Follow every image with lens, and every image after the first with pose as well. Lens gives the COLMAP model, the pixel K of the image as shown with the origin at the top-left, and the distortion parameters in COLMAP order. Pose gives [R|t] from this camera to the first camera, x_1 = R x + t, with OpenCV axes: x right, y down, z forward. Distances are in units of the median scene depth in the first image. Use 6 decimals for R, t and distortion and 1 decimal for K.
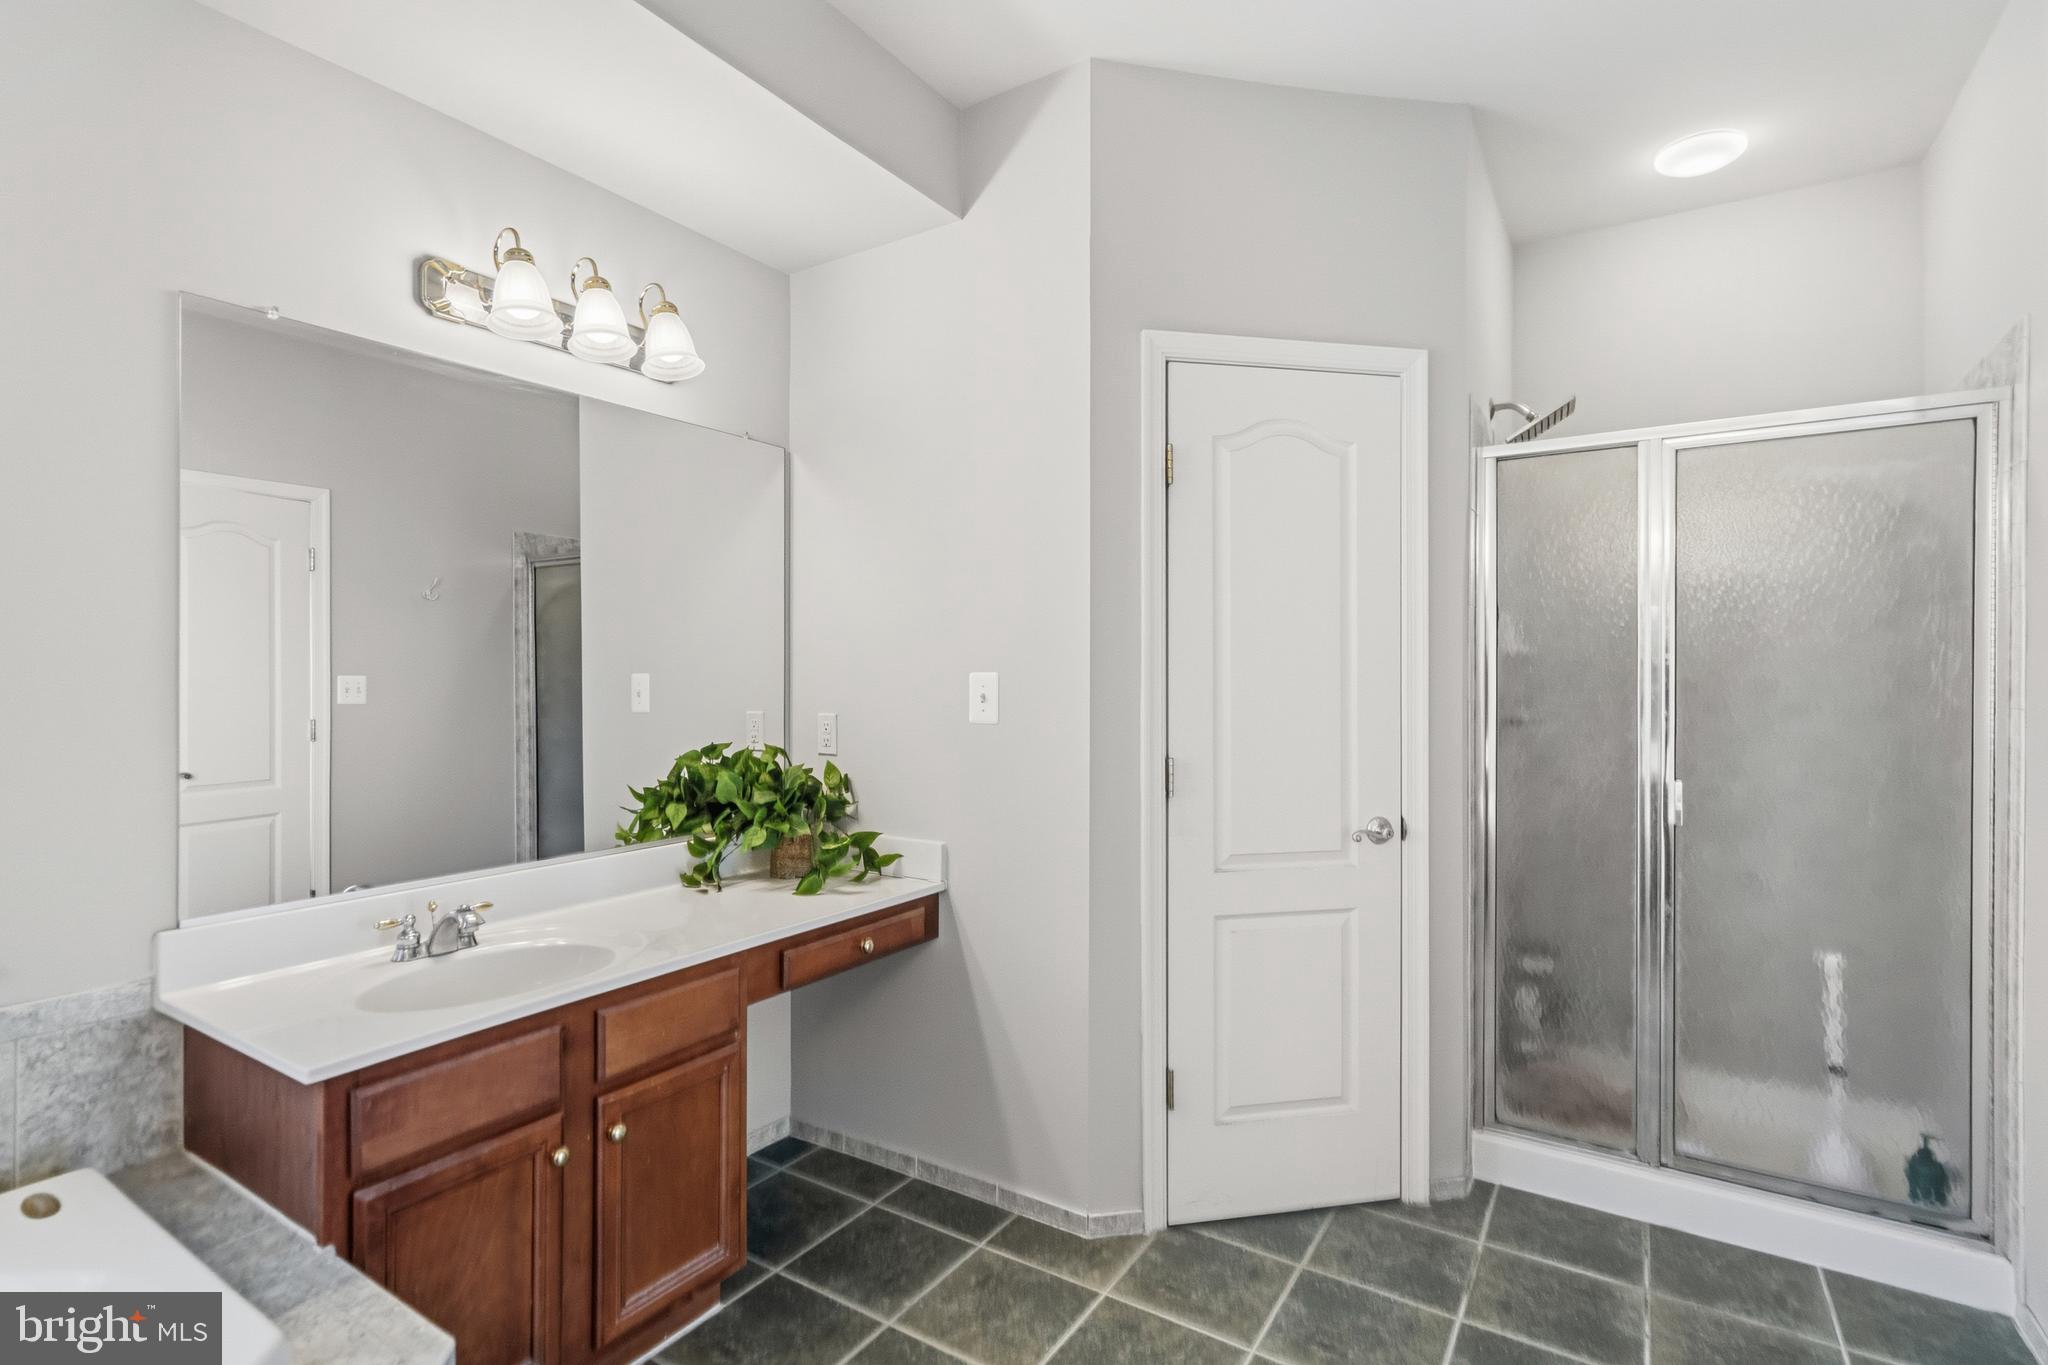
lens RADIAL K [[967.4, 0, 1018.1], [0, 967.4, 680.2], [0, 0, 1]] dist [-0.001054, -0.000094]
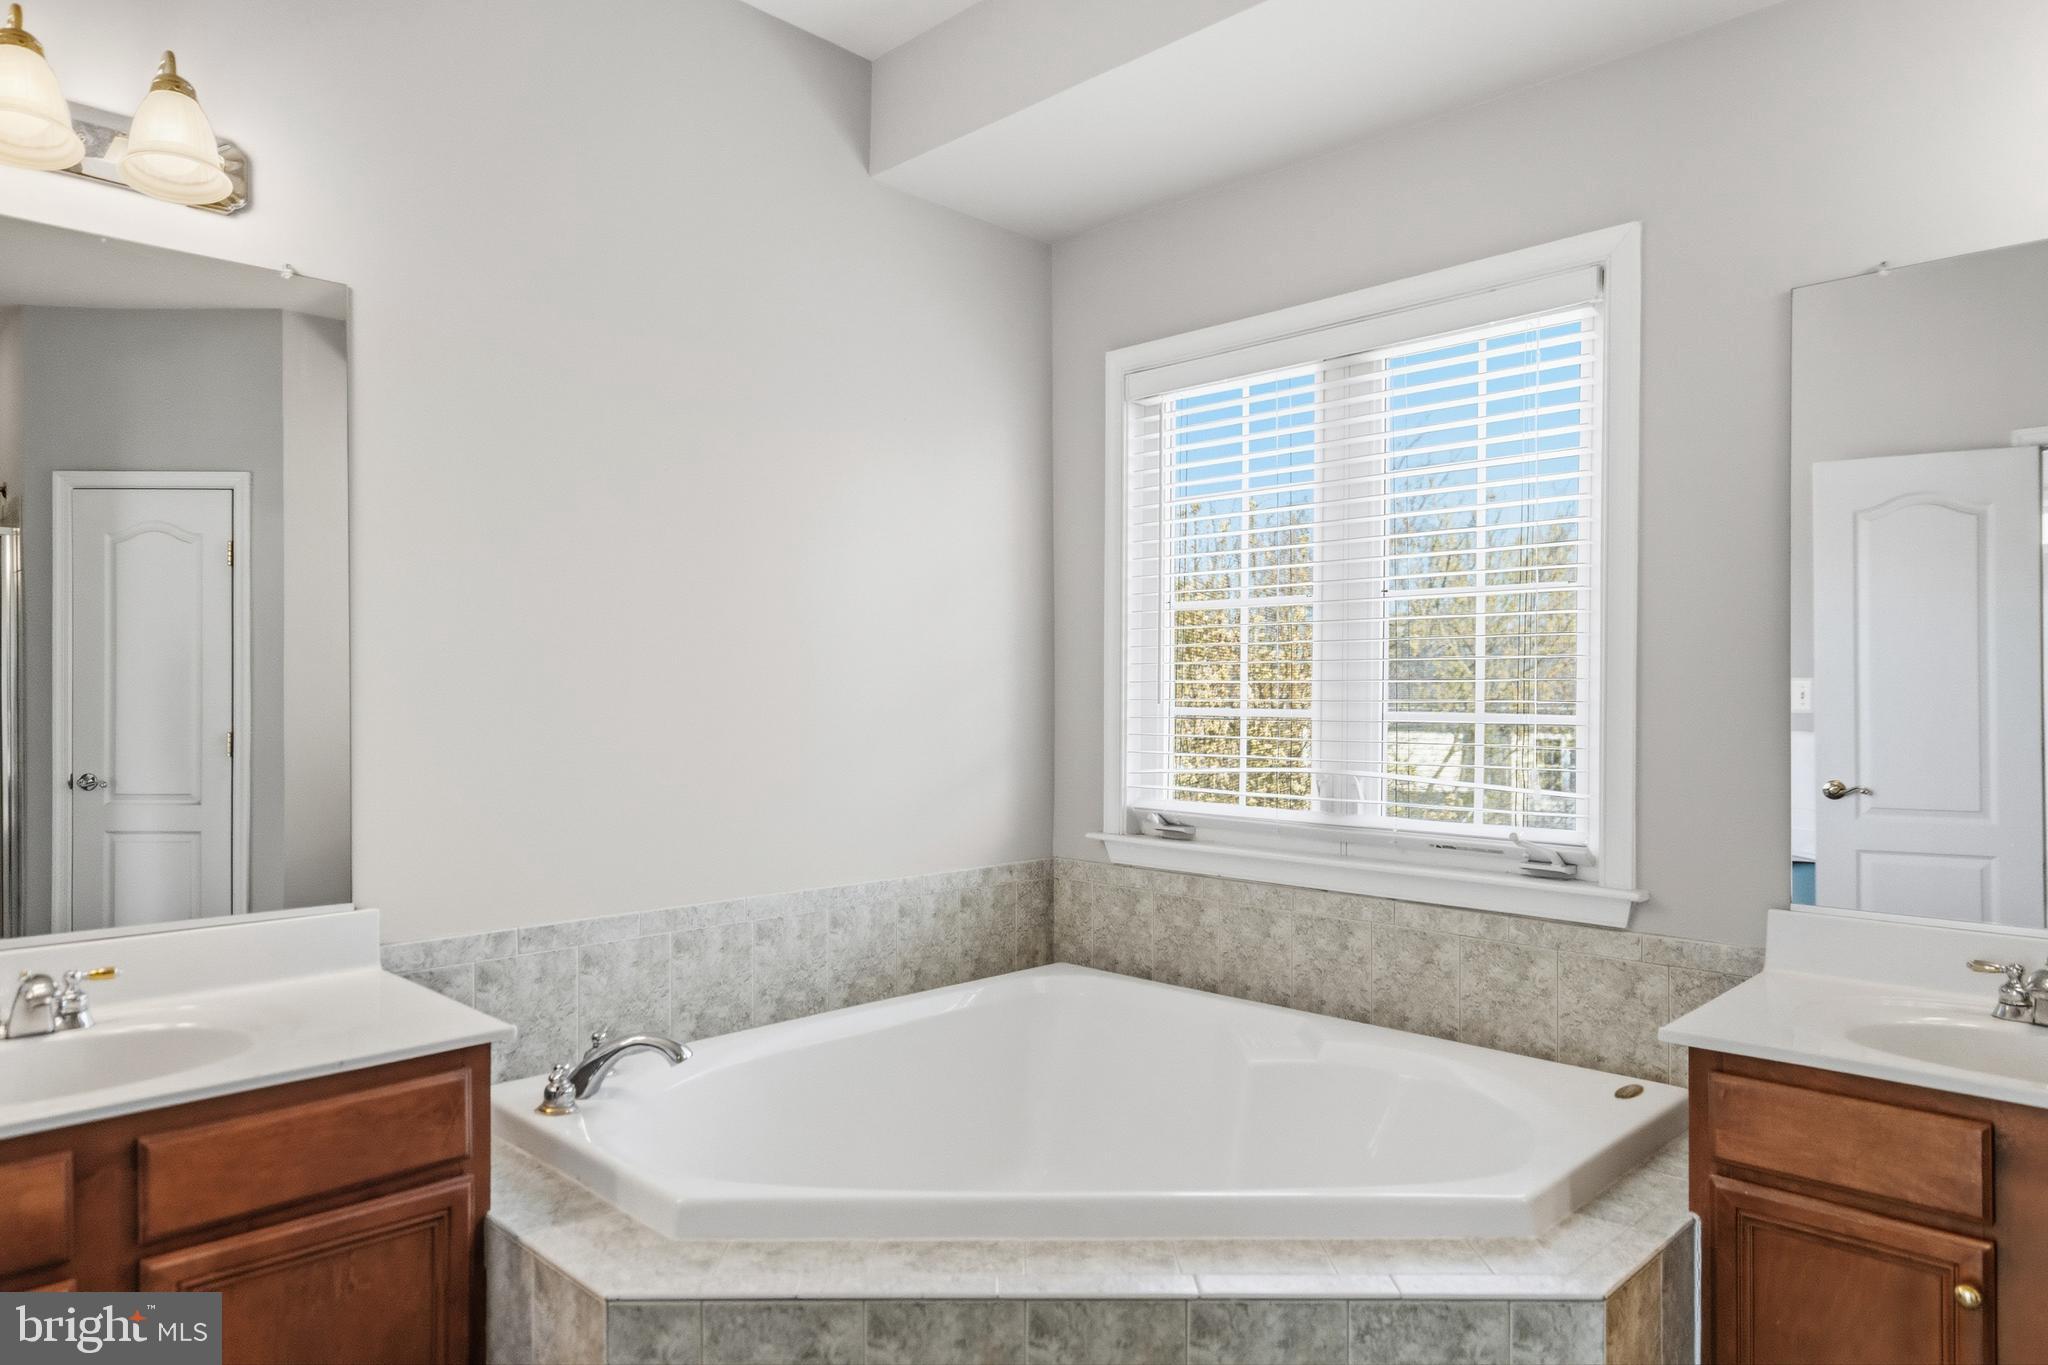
lens RADIAL K [[1295.9, 0, 998.1], [0, 1295.9, 686.8], [0, 0, 1]] dist [0.000810, 0.001643]
pose [[-0.210442, -0.000721, -0.977606, 0.634250], [-0.004281, 0.999991, 0.000184, 0.021617], [0.977597, 0.004224, -0.210443, 0.448047]]
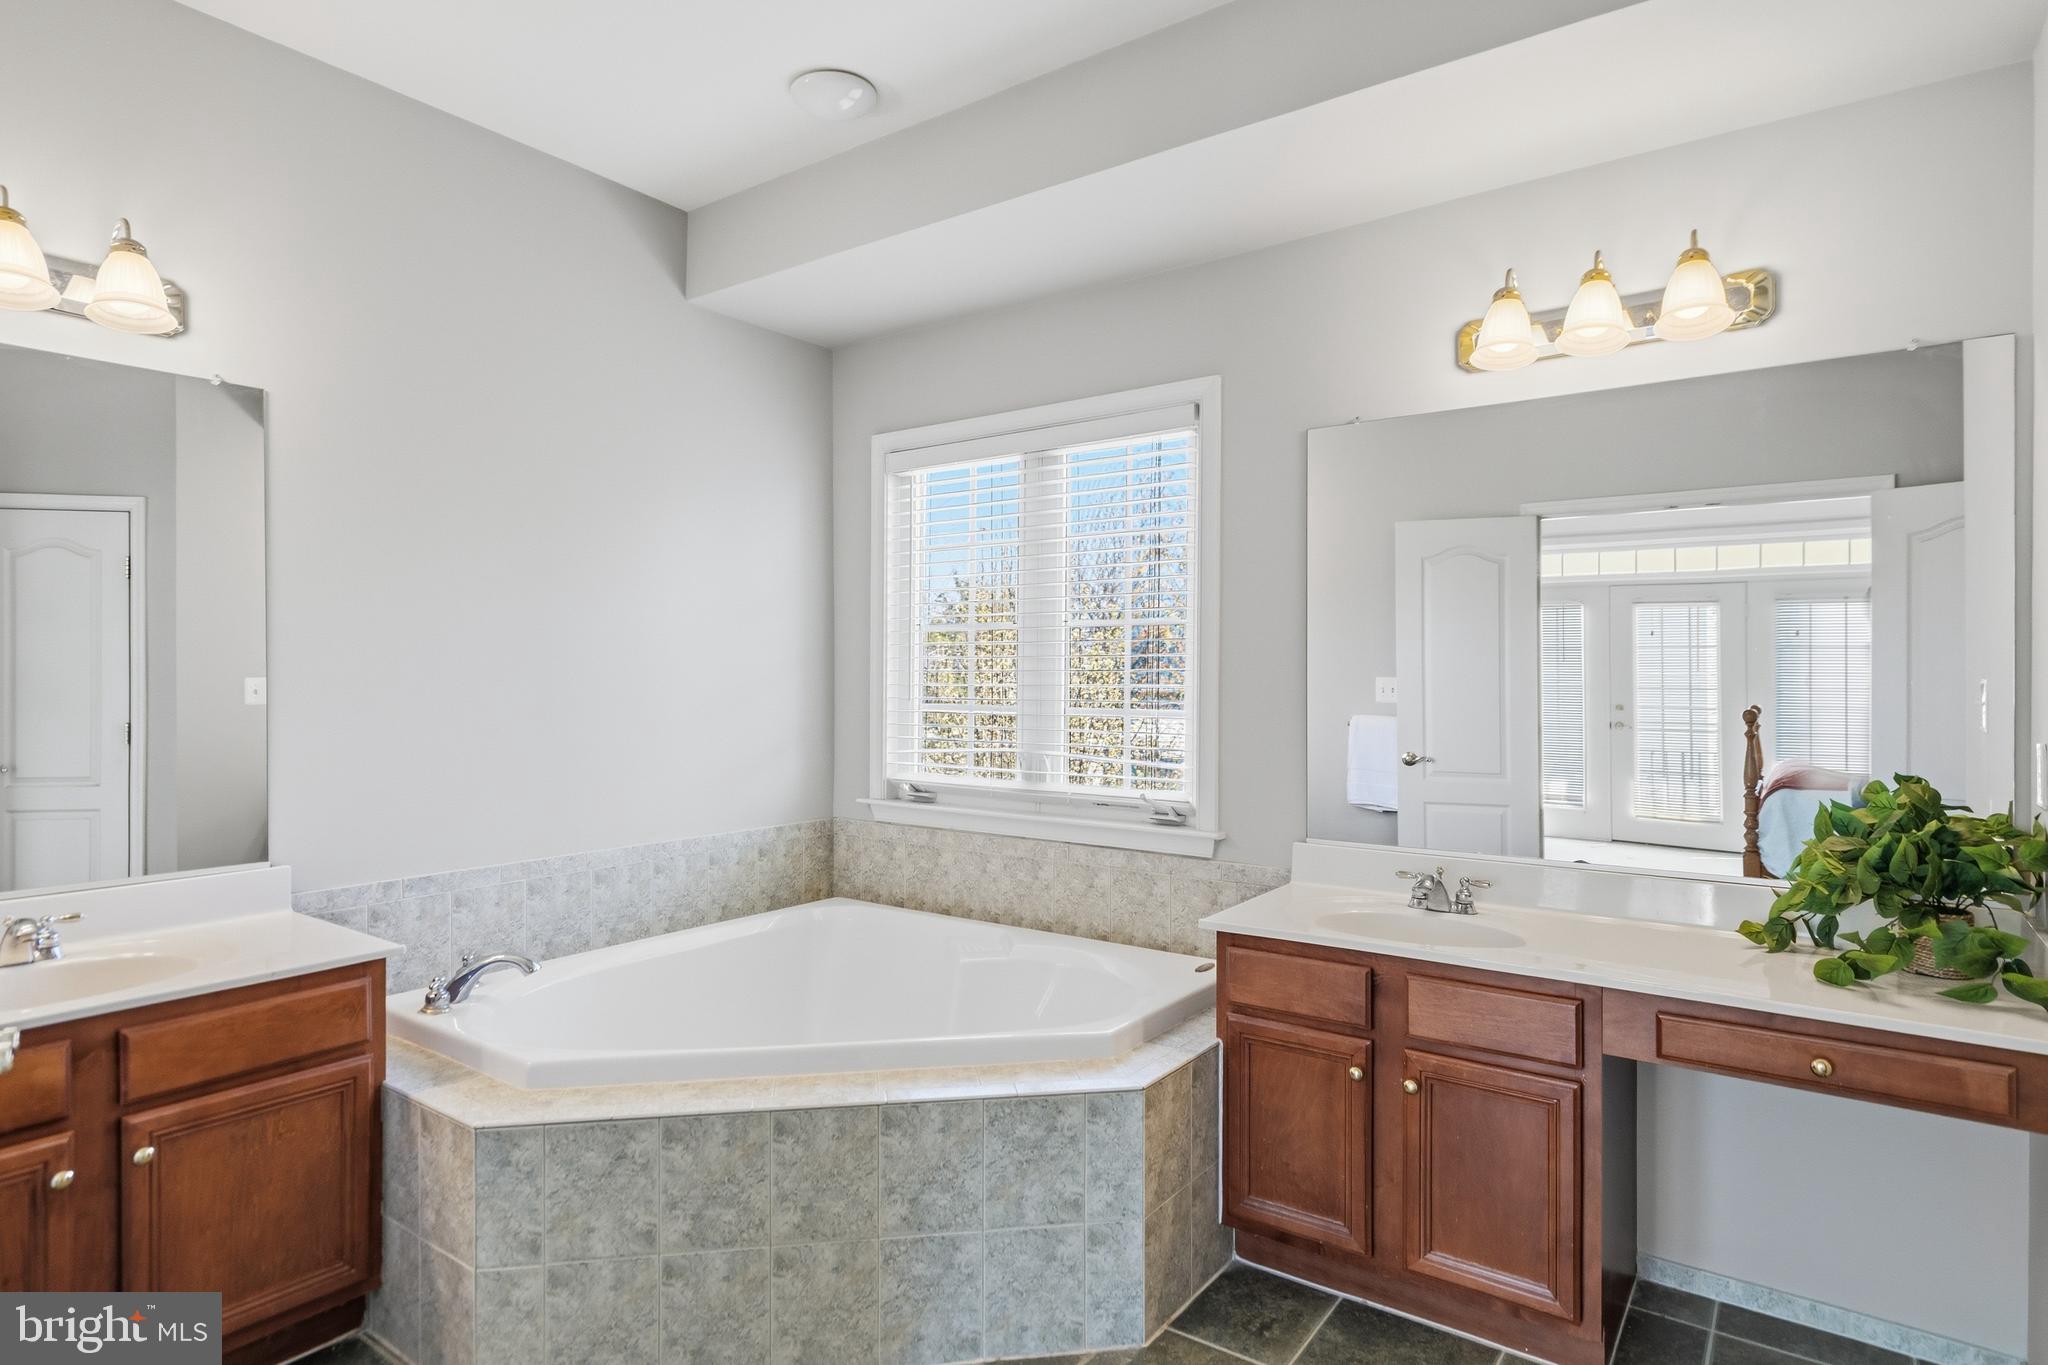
lens RADIAL K [[1119.7, 0, 998.8], [0, 1119.7, 671.7], [0, 0, 1]] dist [-0.000892, 0.000353]
pose [[-0.064802, -0.000696, -0.997898, 0.918711], [-0.004510, 0.999990, -0.000404, -0.013344], [0.997888, 0.004475, -0.064805, 0.600741]]
